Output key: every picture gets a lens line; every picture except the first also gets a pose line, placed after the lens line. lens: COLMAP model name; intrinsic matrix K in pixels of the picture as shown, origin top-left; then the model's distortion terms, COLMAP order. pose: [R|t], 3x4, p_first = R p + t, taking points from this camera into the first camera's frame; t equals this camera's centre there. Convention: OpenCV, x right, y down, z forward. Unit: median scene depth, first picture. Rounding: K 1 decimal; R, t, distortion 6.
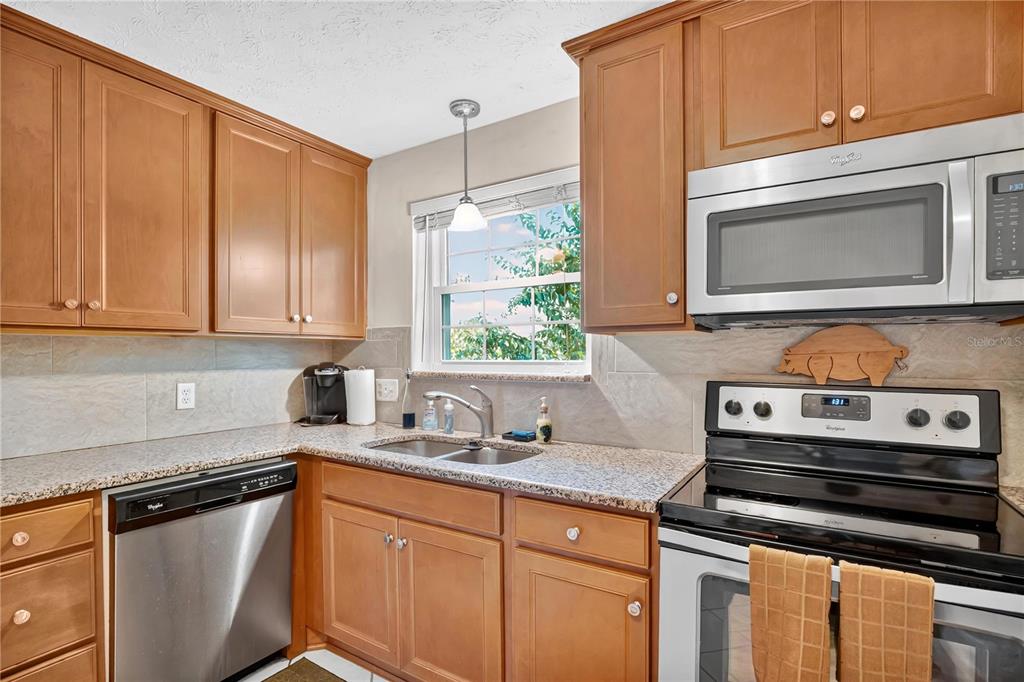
lens RADIAL K [[491.8, 0, 512.9], [0, 491.8, 354.8], [0, 0, 1]] dist [-0.002828, -0.000769]
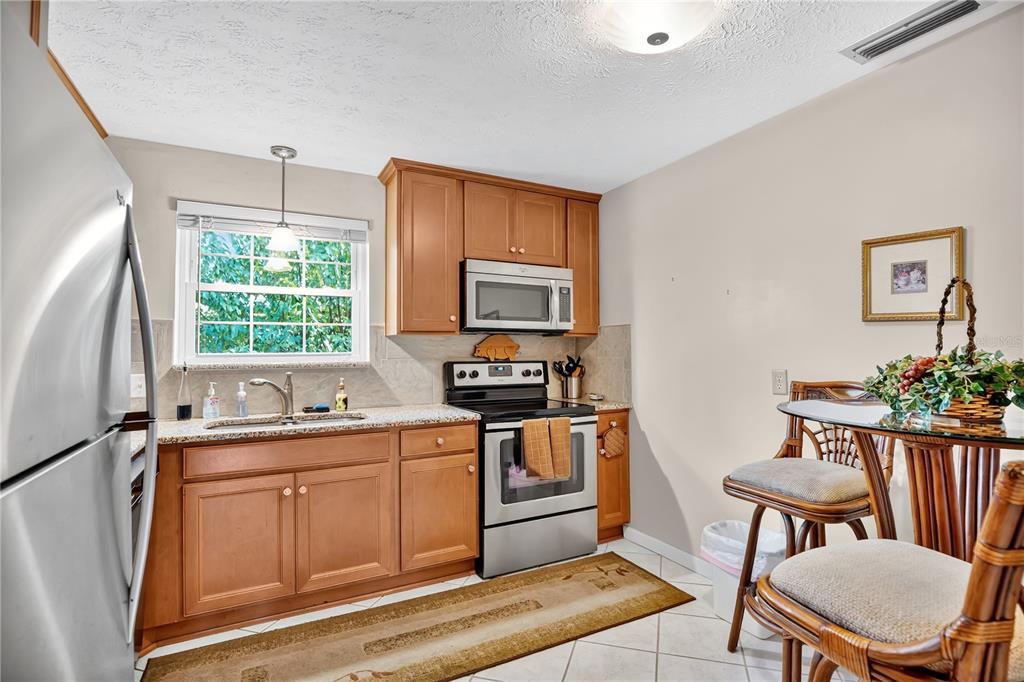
lens RADIAL K [[505.2, 0, 520.9], [0, 505.2, 336.1], [0, 0, 1]] dist [-0.003060, -0.000586]
pose [[0.493477, 0.024320, 0.869419, -1.194287], [0.005802, 0.999495, -0.031251, 0.017956], [-0.869739, 0.020466, 0.493087, -0.201376]]
